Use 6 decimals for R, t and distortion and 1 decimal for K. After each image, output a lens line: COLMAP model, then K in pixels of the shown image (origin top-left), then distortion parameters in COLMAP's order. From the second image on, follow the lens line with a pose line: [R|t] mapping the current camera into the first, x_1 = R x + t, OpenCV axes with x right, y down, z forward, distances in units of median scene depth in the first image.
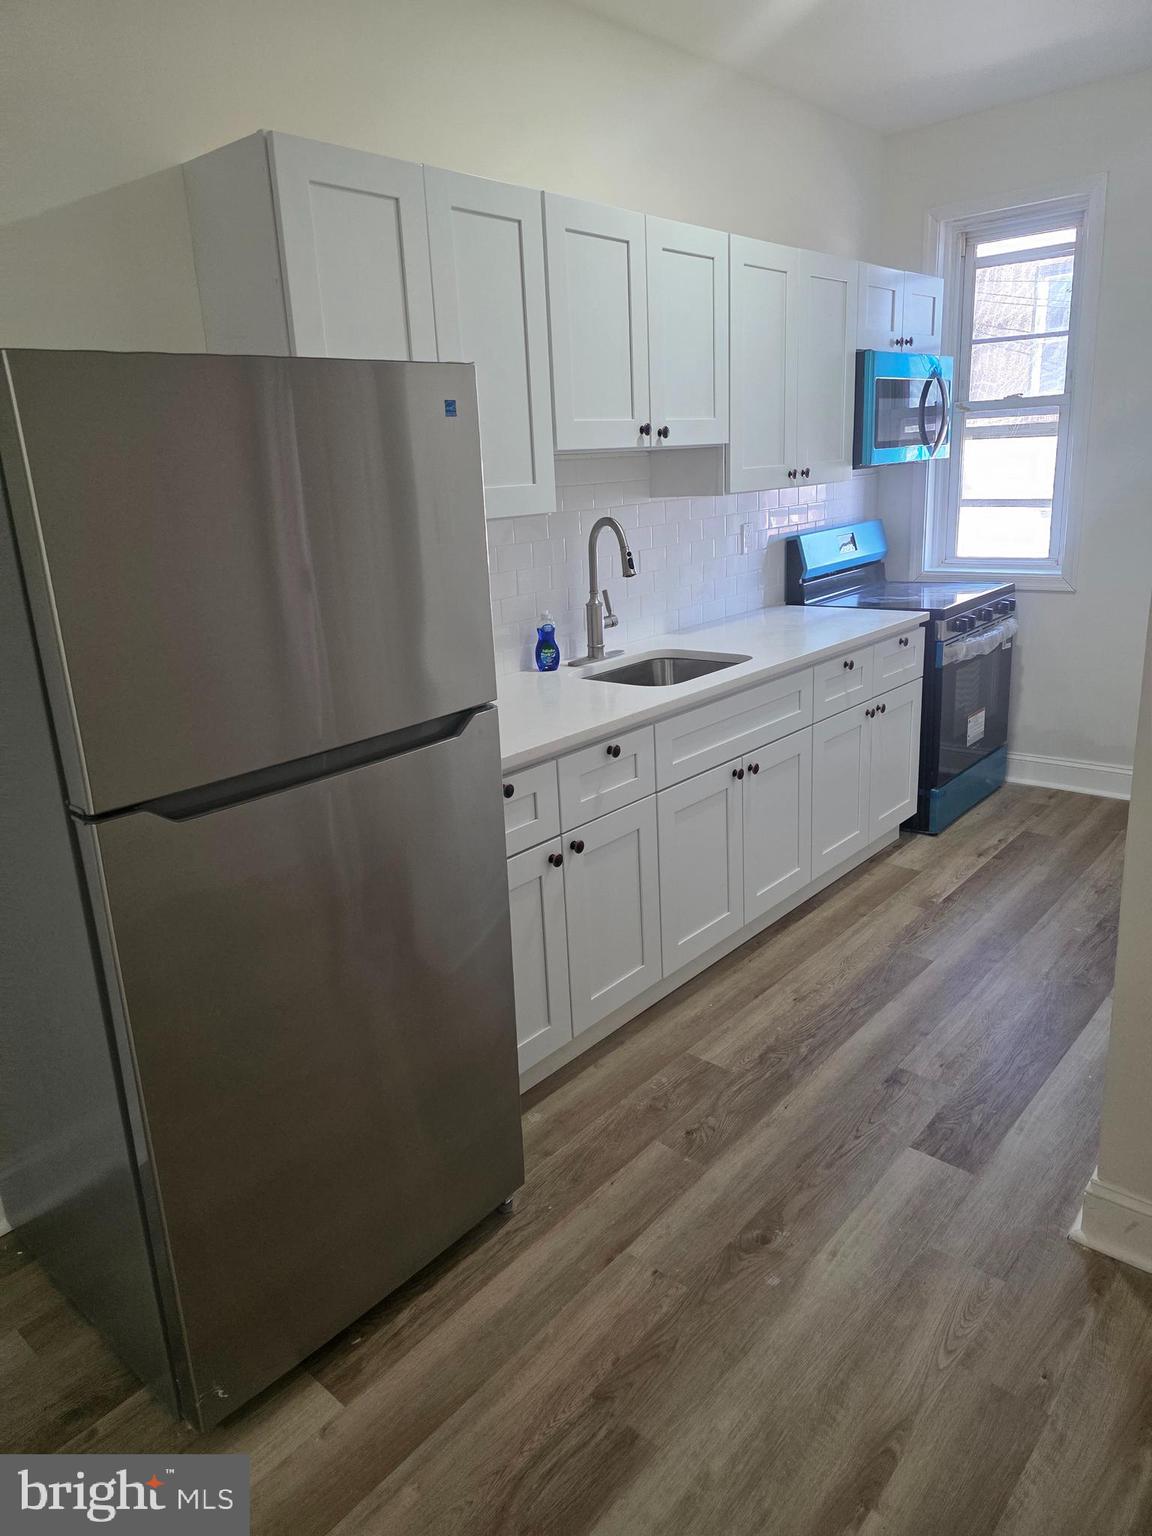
lens RADIAL K [[1030.6, 0, 541.7], [0, 1030.6, 757.6], [0, 0, 1]] dist [0.053043, -0.057494]
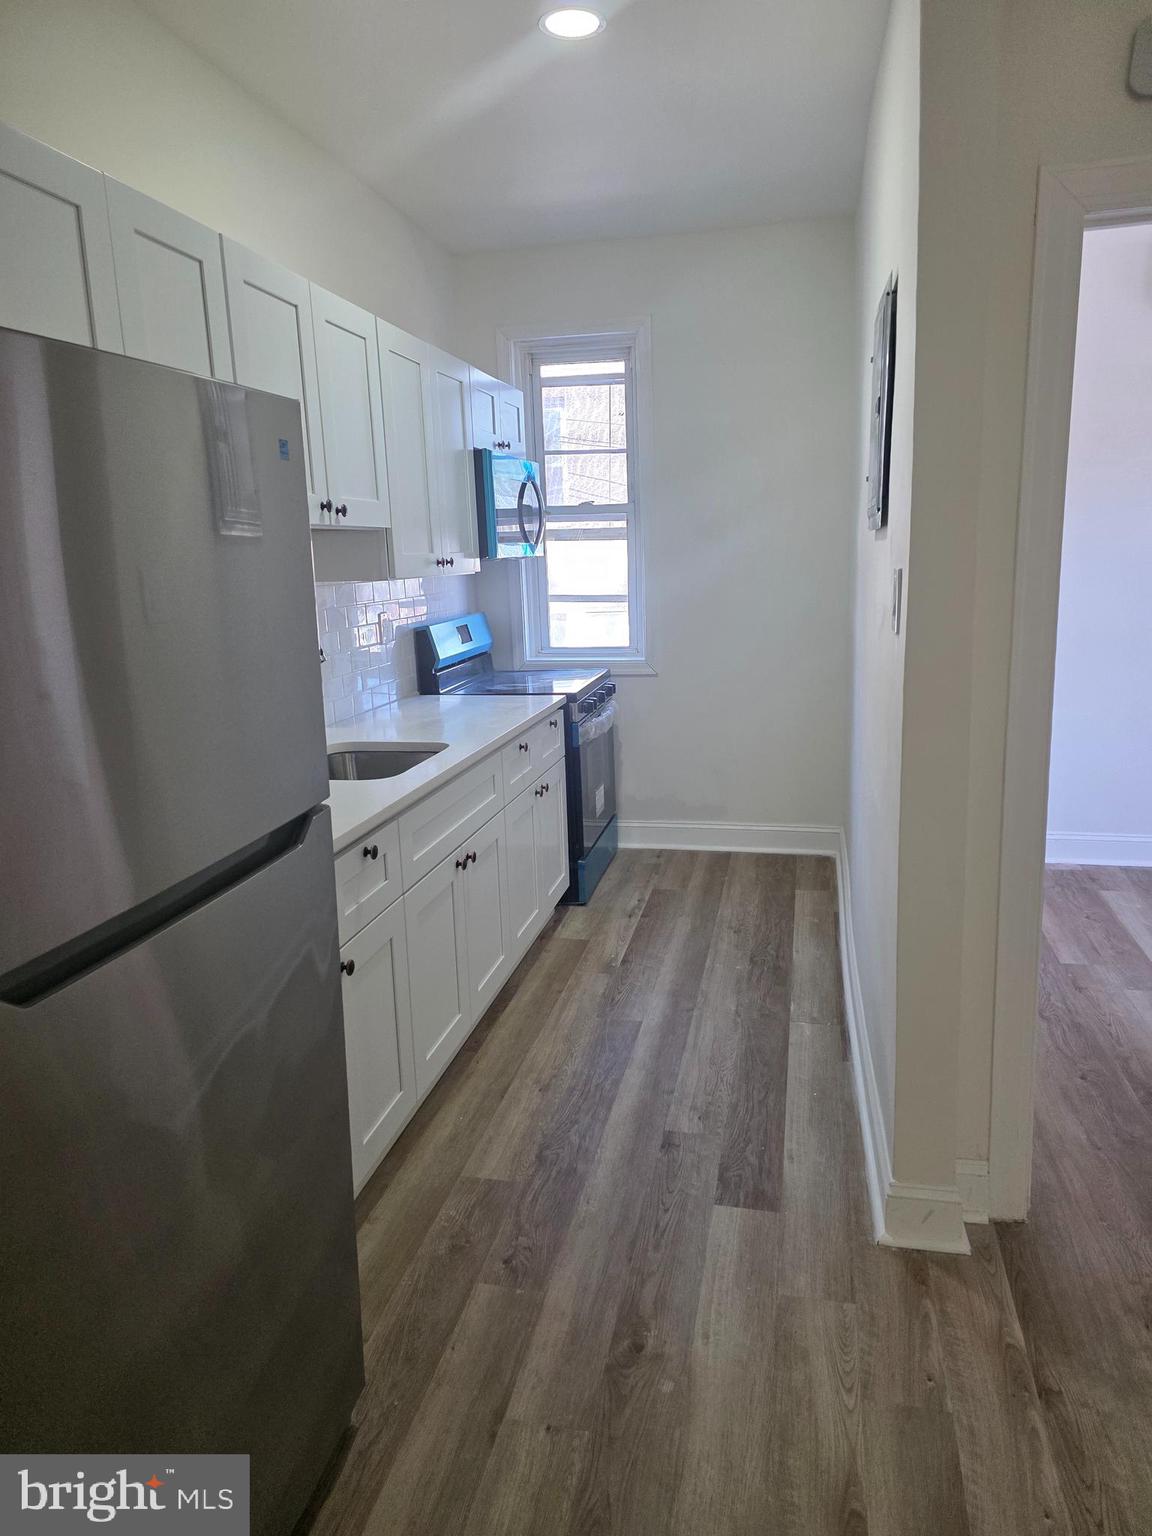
lens RADIAL K [[1030.6, 0, 592.1], [0, 1030.6, 770.4], [0, 0, 1]] dist [0.053043, -0.057494]
pose [[0.859334, -0.077658, 0.505485, -0.179907], [0.120842, 0.991248, -0.053149, -0.005476], [-0.496933, 0.106756, 0.861197, 0.109112]]
